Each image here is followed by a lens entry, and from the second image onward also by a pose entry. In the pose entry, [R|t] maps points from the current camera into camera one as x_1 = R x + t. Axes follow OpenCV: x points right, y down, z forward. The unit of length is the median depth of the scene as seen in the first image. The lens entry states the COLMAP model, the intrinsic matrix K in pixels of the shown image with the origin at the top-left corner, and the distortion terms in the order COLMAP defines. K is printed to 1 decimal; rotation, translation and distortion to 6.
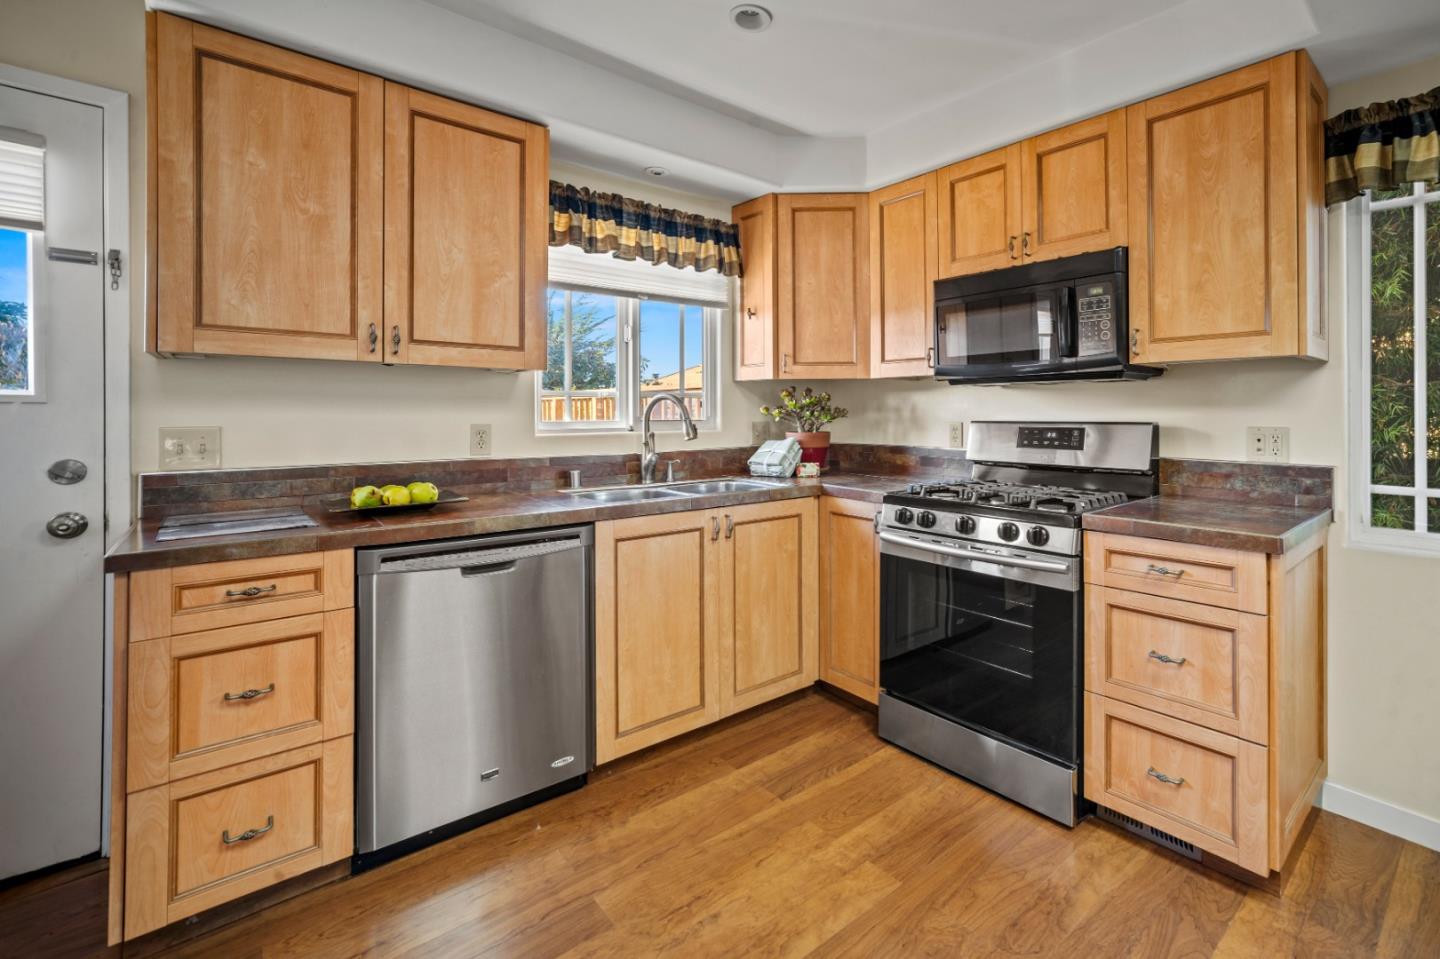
lens RADIAL K [[649.1, 0, 833.4], [0, 649.1, 414.3], [0, 0, 1]] dist [-0.003801, 0.000688]
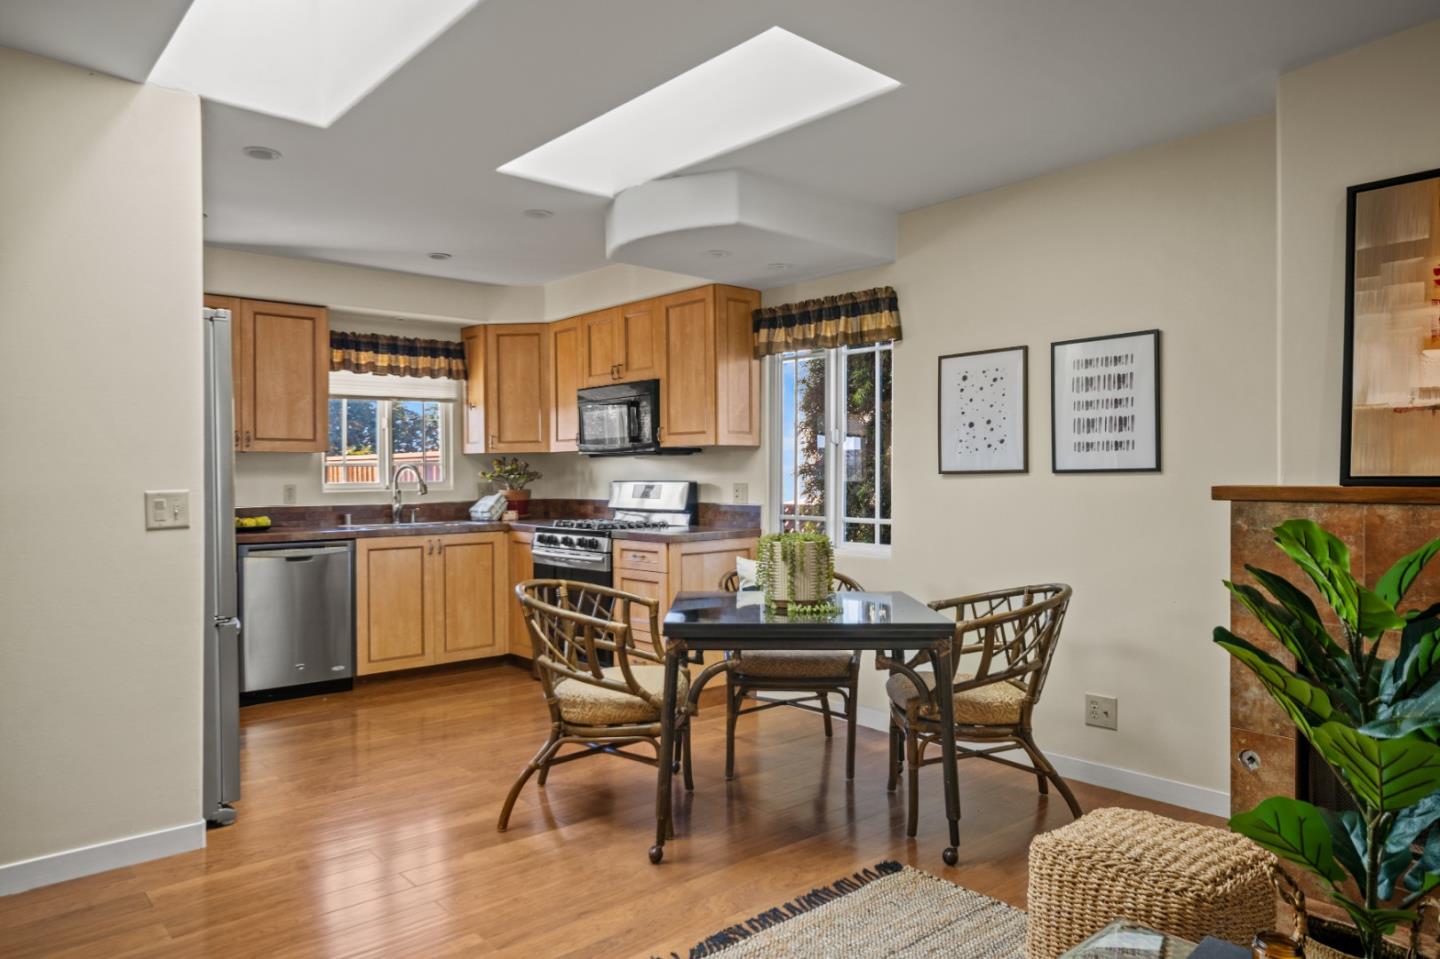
lens RADIAL K [[938.9, 0, 712.9], [0, 938.9, 477.4], [0, 0, 1]] dist [-0.009824, 0.016193]
pose [[0.999132, -0.006183, -0.041196, 0.600133], [0.006292, 0.999977, 0.002508, -0.001976], [0.041179, -0.002765, 0.999148, -1.278117]]
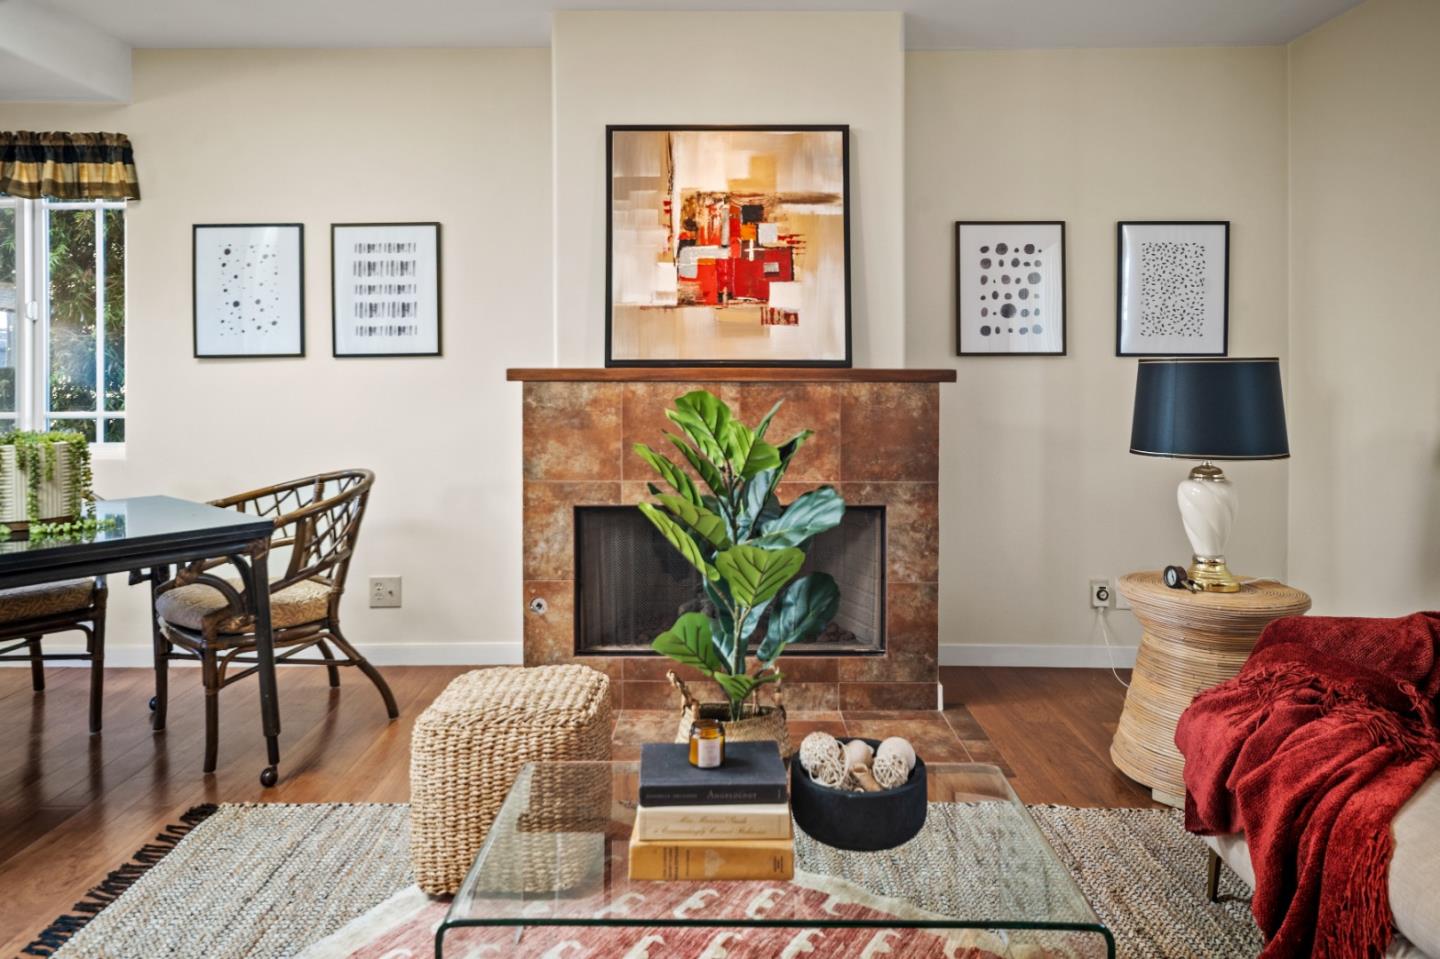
lens RADIAL K [[938.9, 0, 724.9], [0, 938.9, 371.5], [0, 0, 1]] dist [-0.009824, 0.016193]
pose [[0.683917, -0.013148, 0.729441, 0.426510], [0.004449, 0.999894, 0.013852, 0.002986], [-0.729546, -0.006229, 0.683903, -1.200413]]
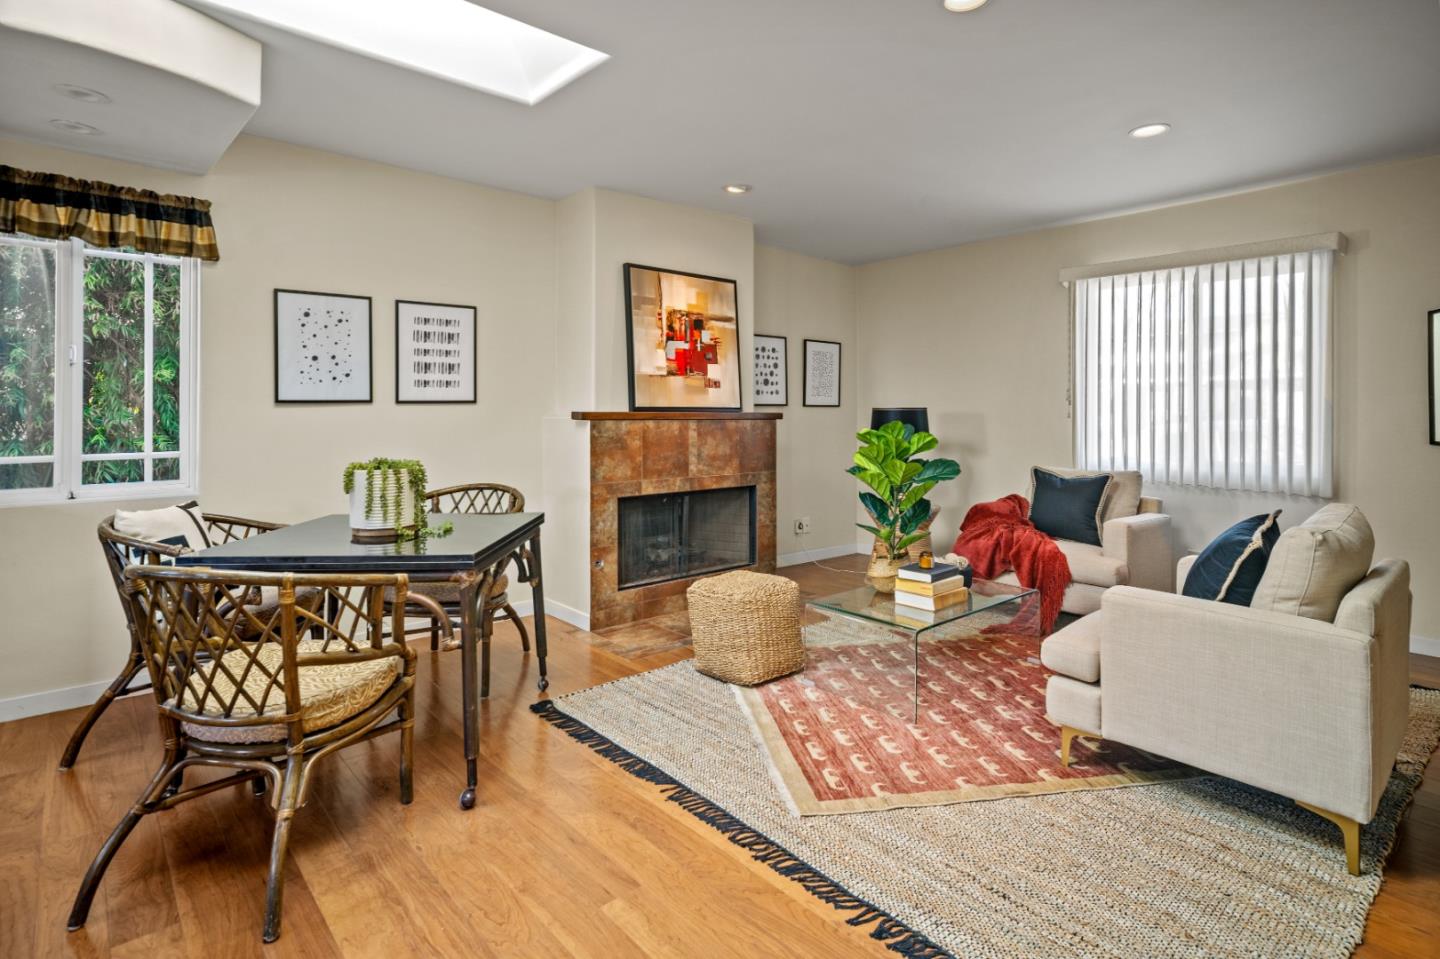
lens RADIAL K [[731.3, 0, 721.9], [0, 731.3, 400.8], [0, 0, 1]] dist [-0.009207, 0.000626]
pose [[0.025212, 0.006530, 0.999661, -0.402727], [-0.003808, 0.999972, -0.006436, 0.000386], [-0.999675, -0.003645, 0.025236, -0.421091]]
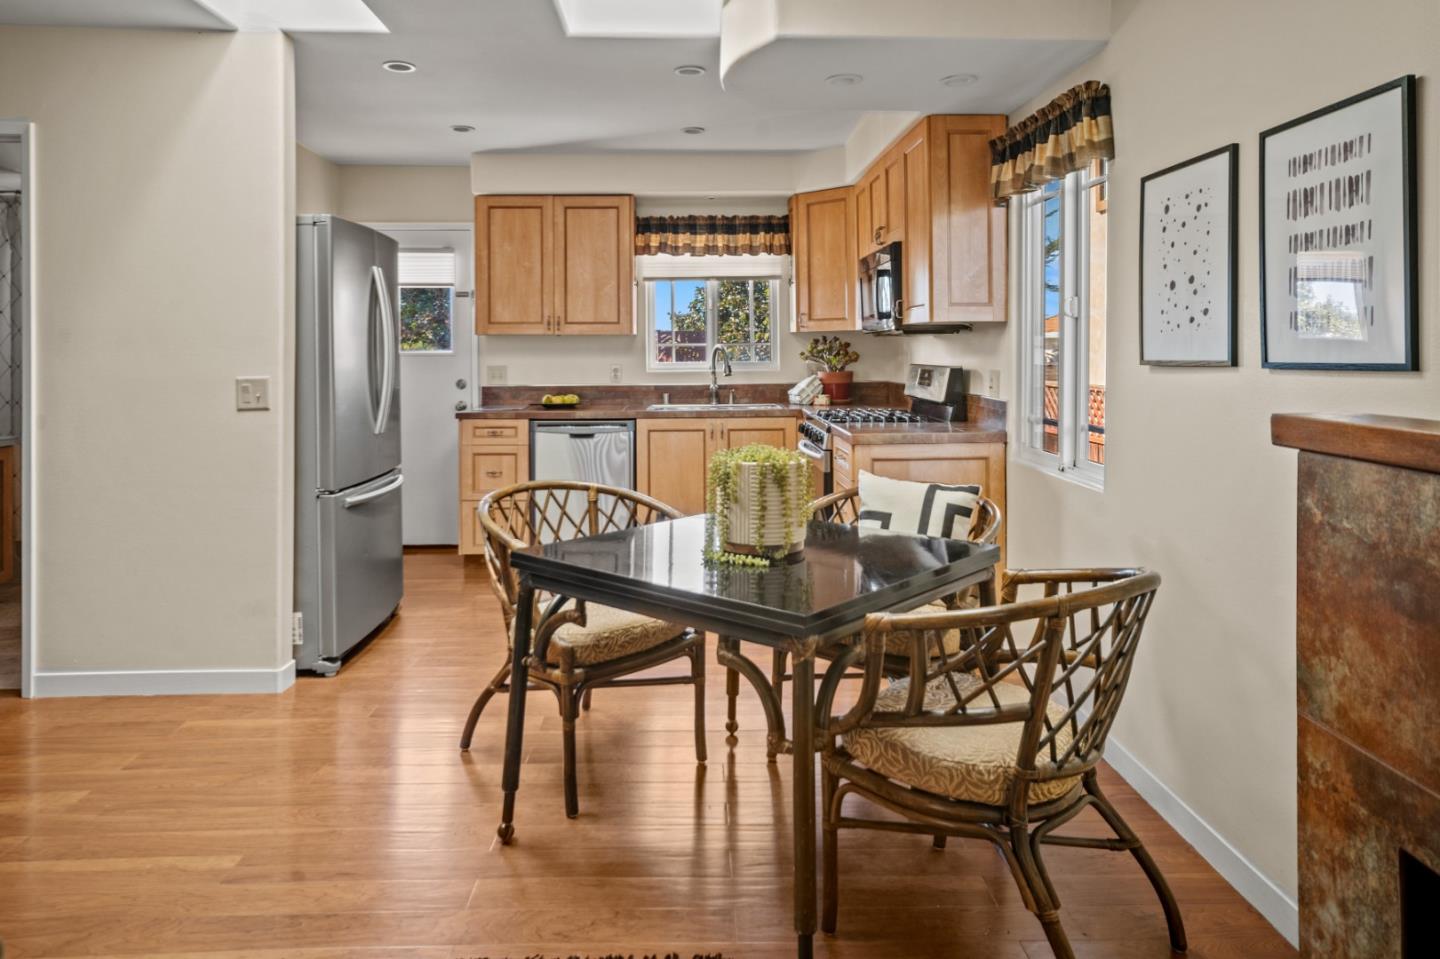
lens RADIAL K [[938.9, 0, 711.8], [0, 938.9, 343.7], [0, 0, 1]] dist [-0.009824, 0.016193]
pose [[0.742957, -0.009393, -0.669273, 1.296523], [0.007082, 0.999956, -0.006173, -0.022704], [0.669301, -0.000153, 0.742991, -0.678662]]
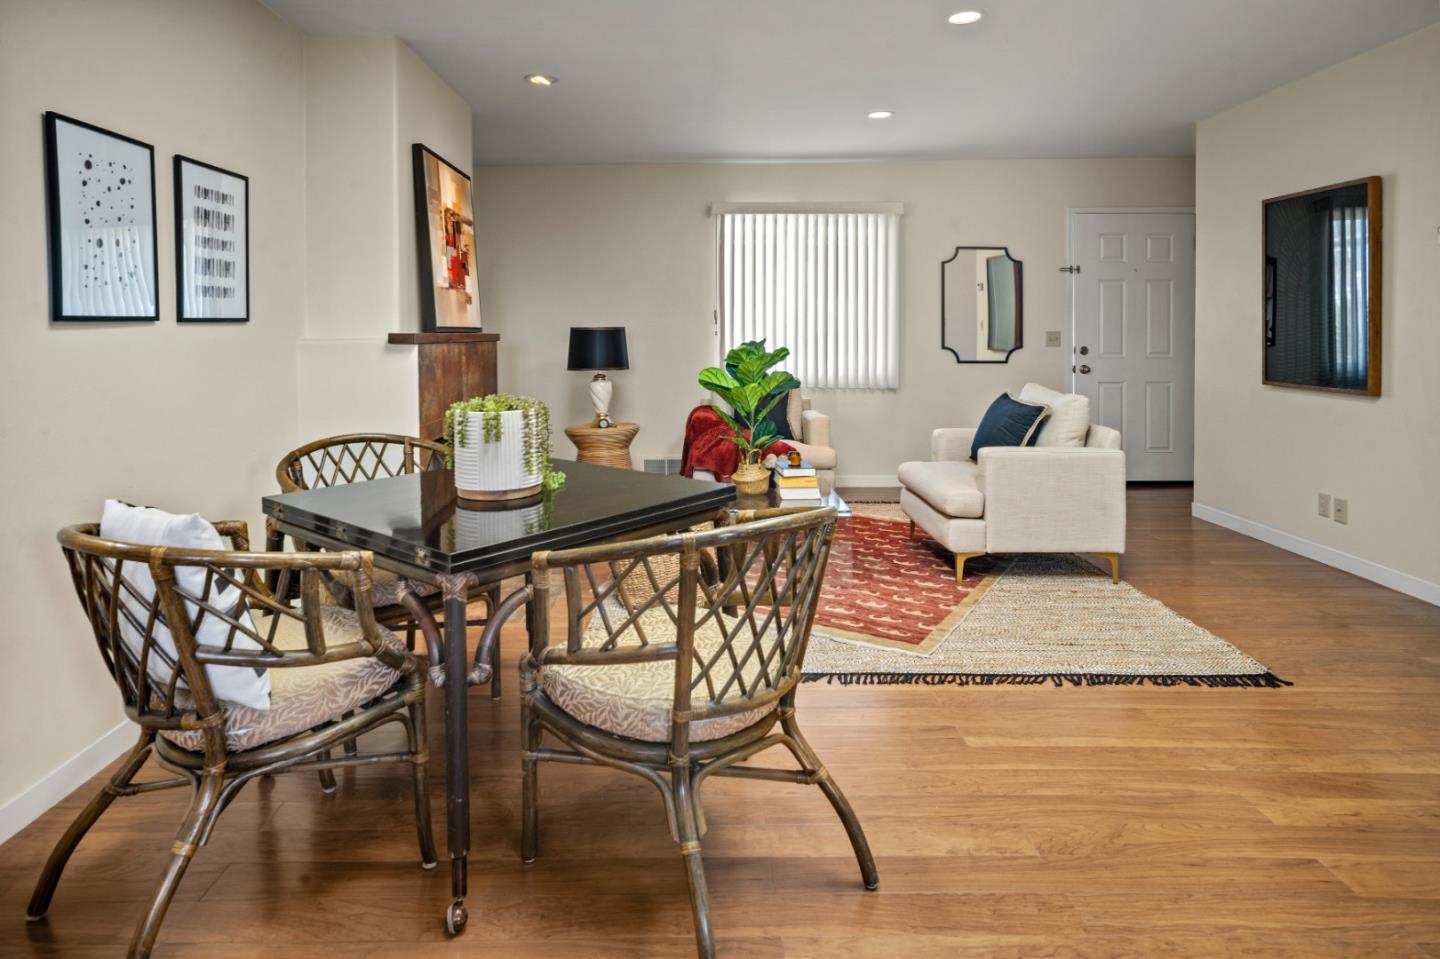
lens RADIAL K [[849.0, 0, 685.9], [0, 849.0, 336.7], [0, 0, 1]] dist [-0.005128, 0.001272]
pose [[-0.722739, -0.005194, 0.691101, -0.132173], [0.002094, 0.999951, 0.009705, 0.008057], [-0.691118, 0.008462, -0.722693, 0.635103]]
